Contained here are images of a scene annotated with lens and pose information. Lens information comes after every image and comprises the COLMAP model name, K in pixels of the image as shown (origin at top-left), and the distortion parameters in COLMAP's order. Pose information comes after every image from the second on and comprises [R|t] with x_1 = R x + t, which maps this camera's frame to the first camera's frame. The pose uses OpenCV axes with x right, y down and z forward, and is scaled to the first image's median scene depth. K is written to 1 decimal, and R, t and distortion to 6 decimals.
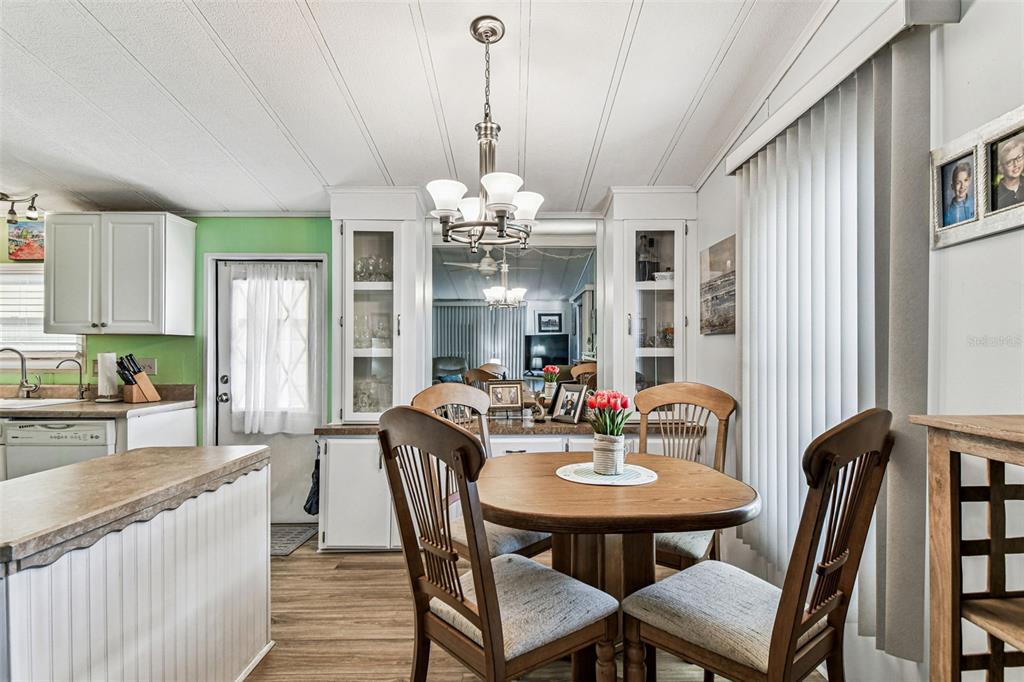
lens RADIAL K [[493.7, 0, 530.5], [0, 493.7, 350.2], [0, 0, 1]] dist [0.022957, -0.021146]
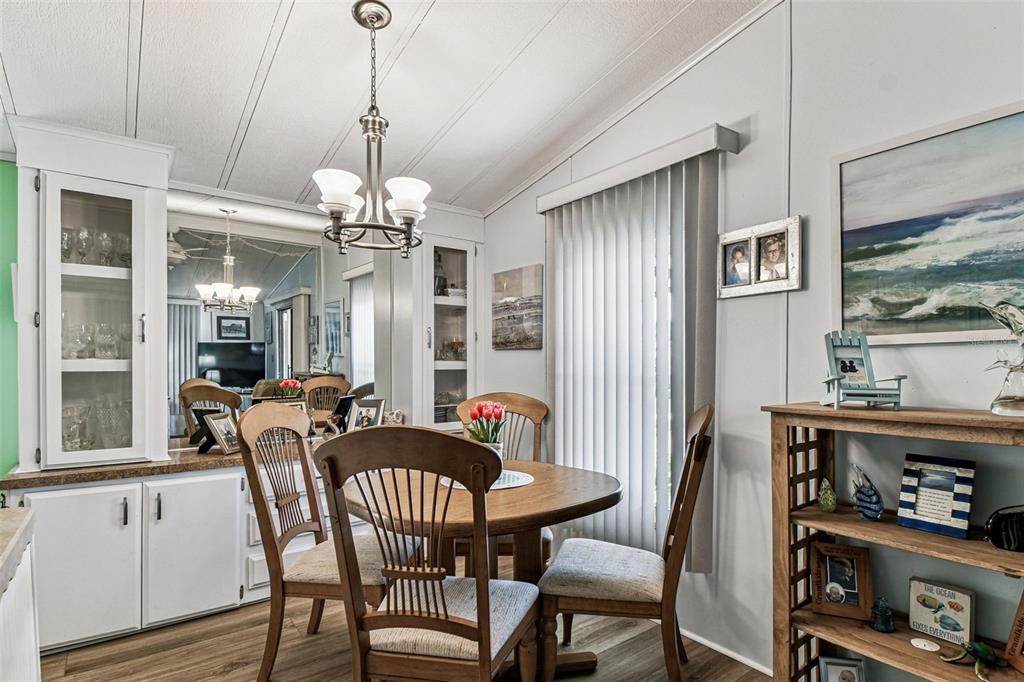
lens RADIAL K [[513.6, 0, 531.8], [0, 513.6, 368.1], [0, 0, 1]] dist [-0.003906, -0.001563]
pose [[0.800571, -0.002510, 0.599232, -0.260248], [-0.005283, 0.999923, 0.011246, -0.002911], [-0.599214, -0.012169, 0.800496, 0.036166]]
